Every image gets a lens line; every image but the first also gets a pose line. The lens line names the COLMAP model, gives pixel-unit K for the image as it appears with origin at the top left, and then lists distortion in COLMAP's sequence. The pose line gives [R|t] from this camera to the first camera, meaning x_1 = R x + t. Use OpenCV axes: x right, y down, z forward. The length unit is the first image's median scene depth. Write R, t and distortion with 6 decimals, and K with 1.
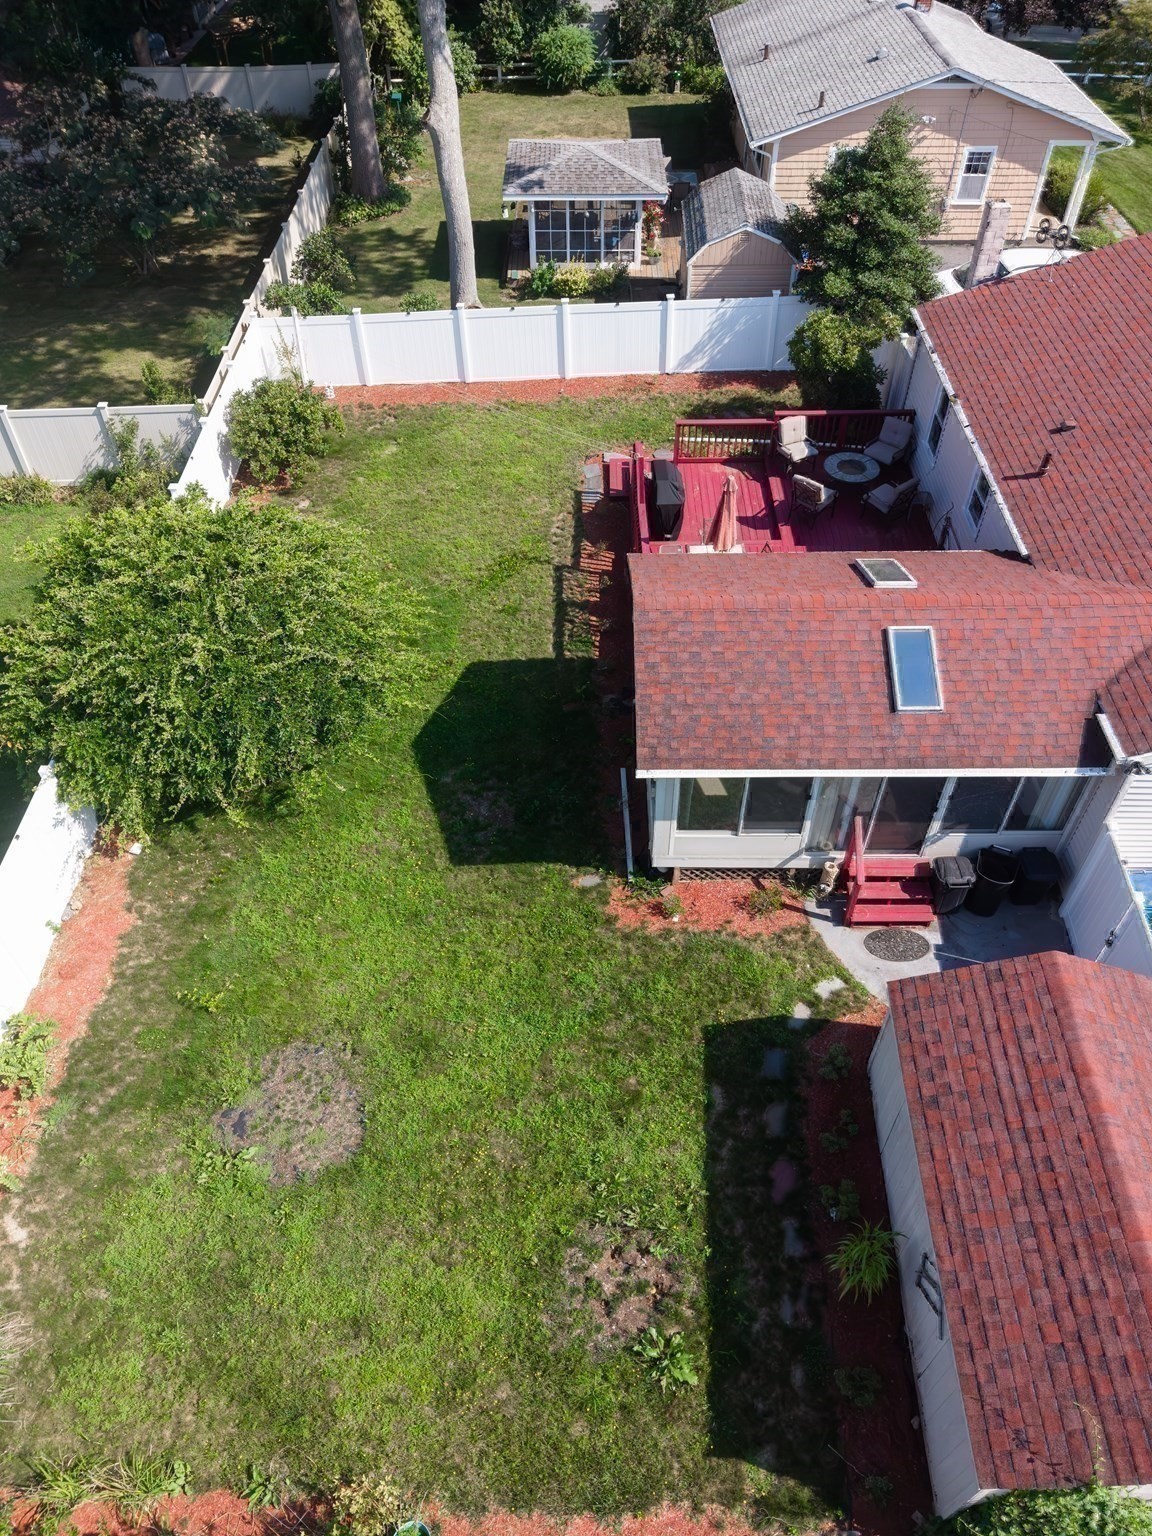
lens RADIAL K [[1041.5, 0, 579.1], [0, 1041.5, 816.5], [0, 0, 1]] dist [-0.000692, -0.003655]
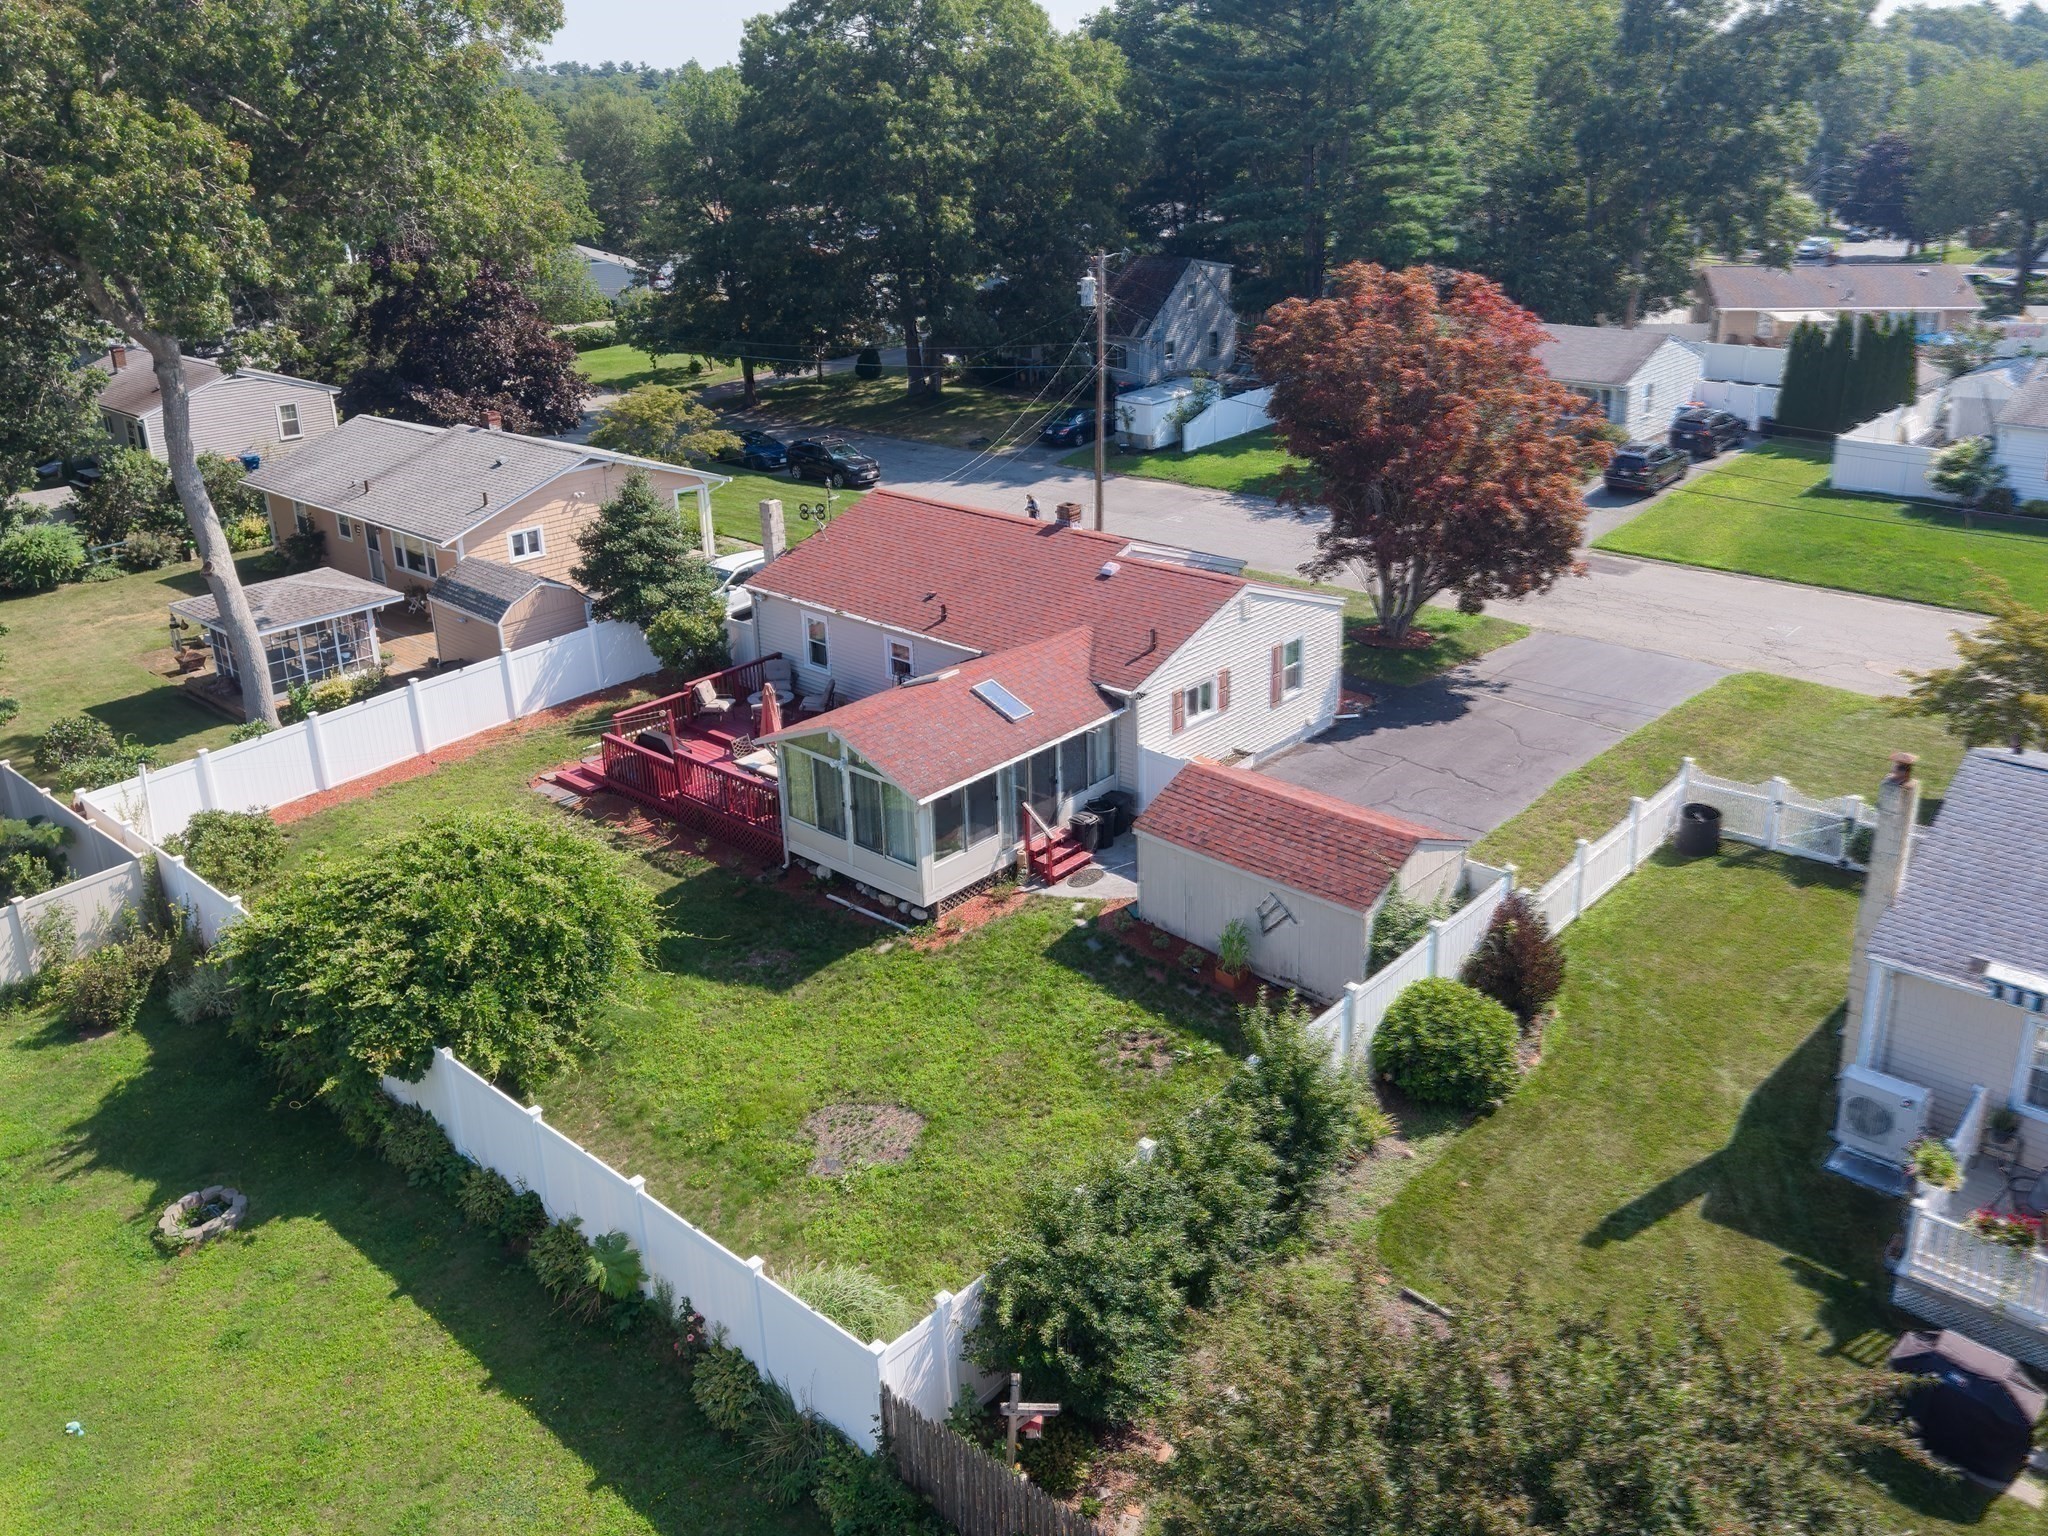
lens RADIAL K [[1553.5, 0, 1024.0], [0, 1553.5, 768.0], [0, 0, 1]] dist [-0.004222, -0.007528]
pose [[0.664773, -0.302490, 0.683064, -1.119280], [0.576175, 0.789600, -0.211078, 0.392284], [-0.475498, 0.533884, 0.699192, -0.497619]]
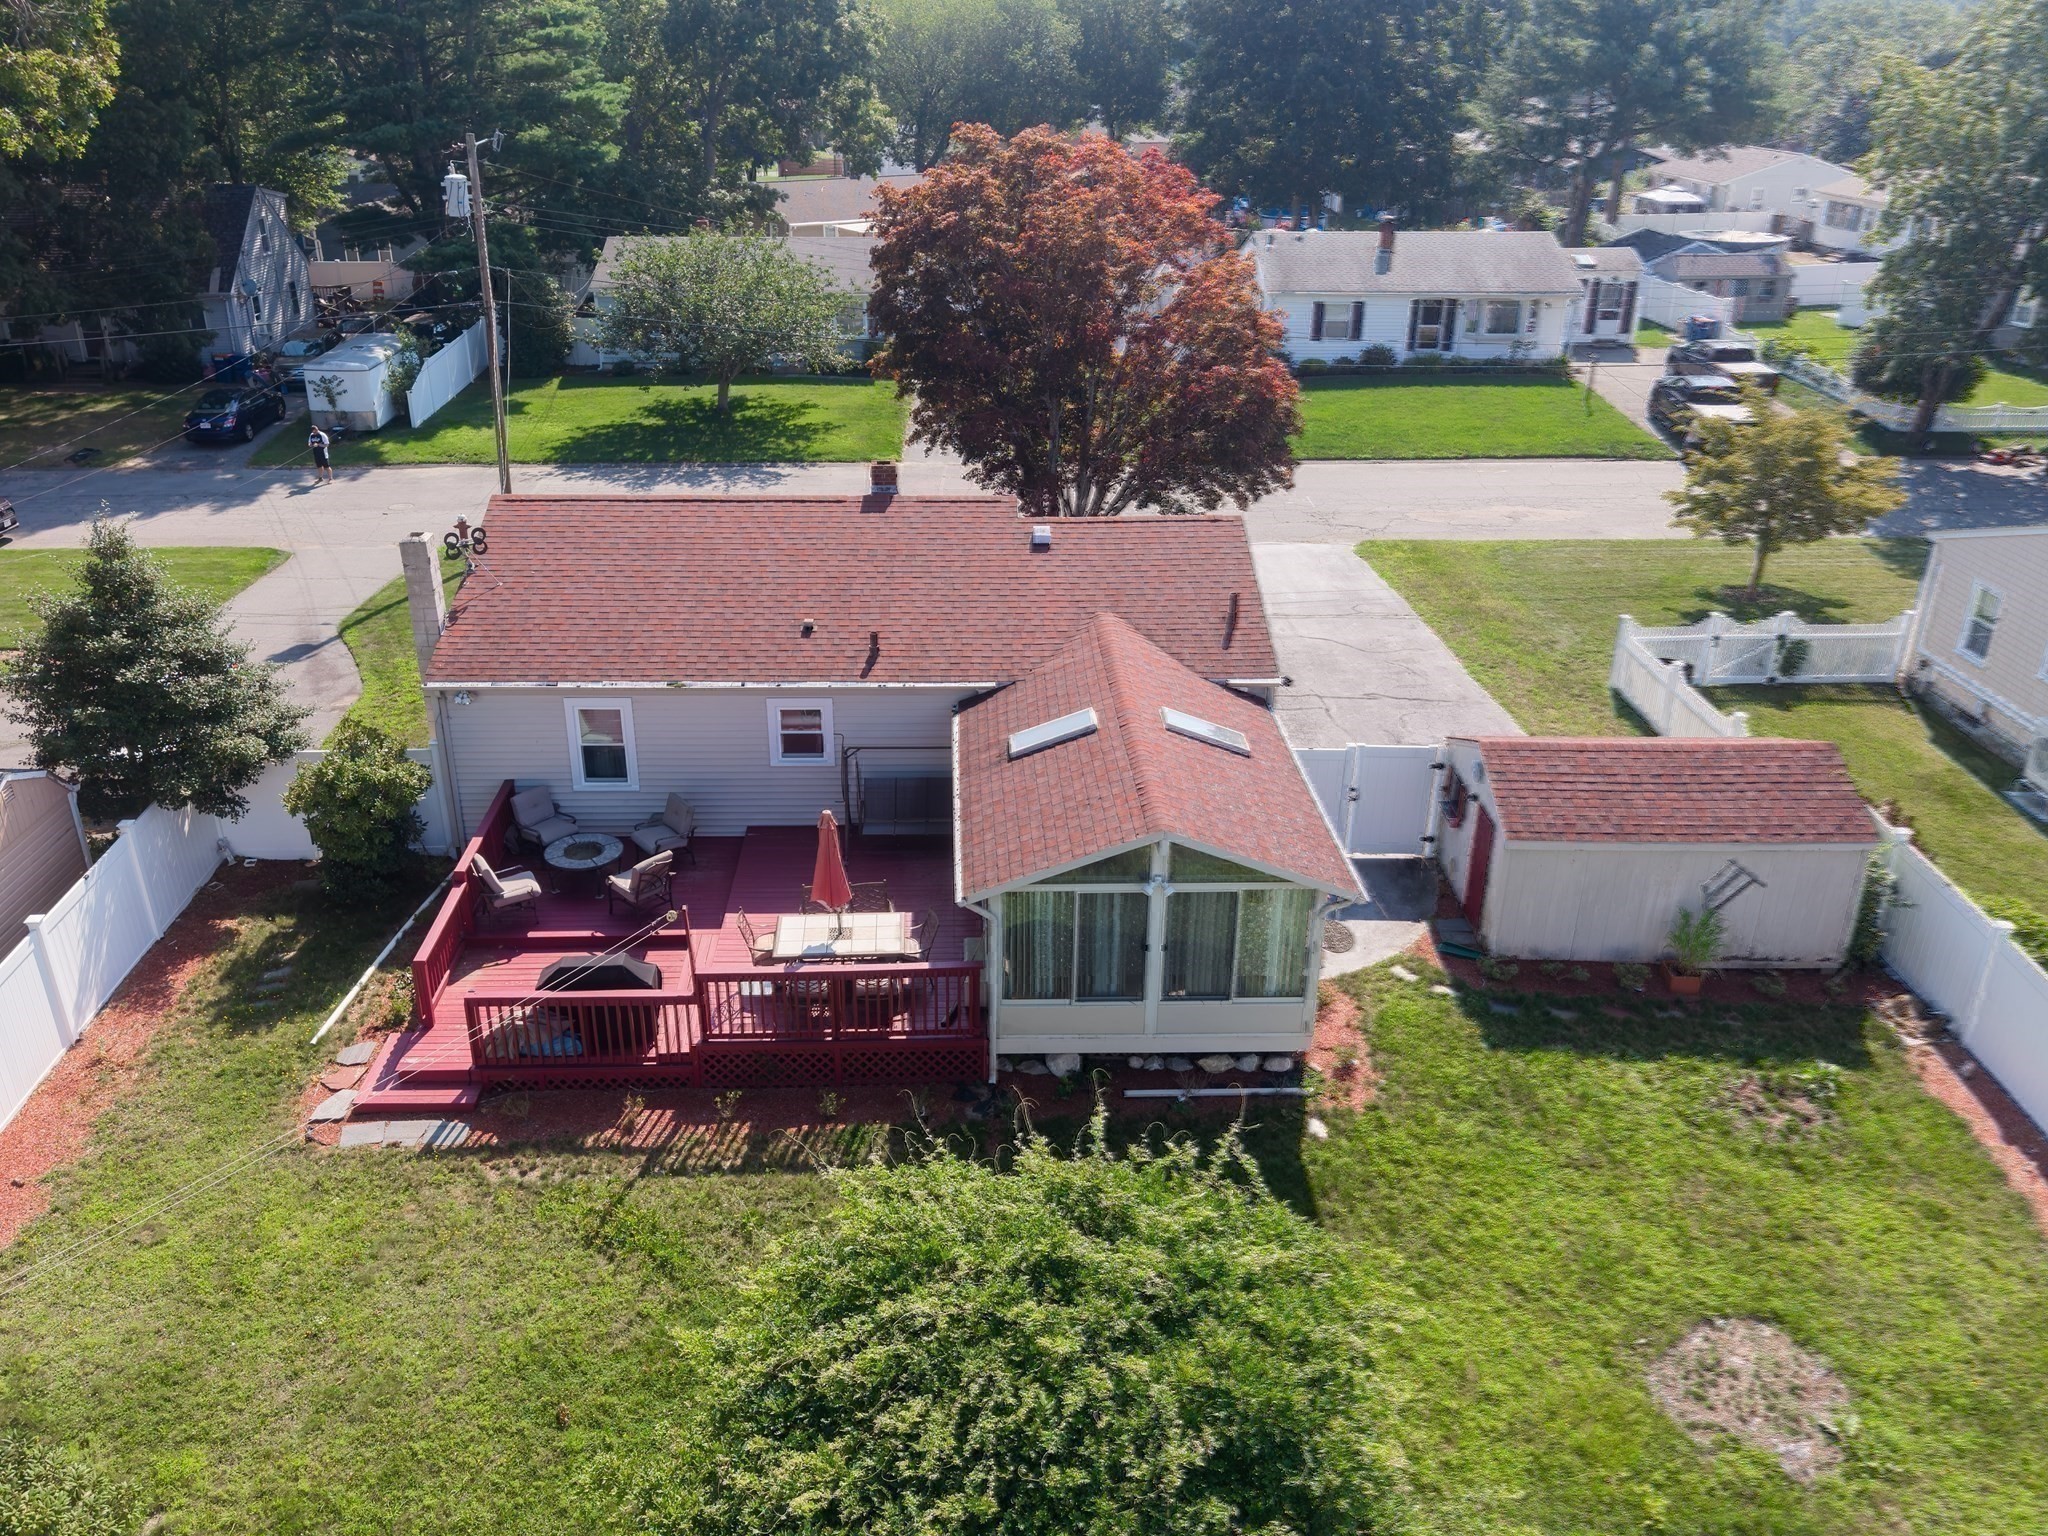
lens RADIAL K [[1601.5, 0, 946.0], [0, 1601.5, 818.4], [0, 0, 1]] dist [0.012492, -0.001687]
pose [[-0.014226, -0.437571, 0.899071, -1.044874], [0.757666, 0.582034, 0.295260, -0.688012], [-0.652488, 0.685396, 0.323253, 0.642252]]
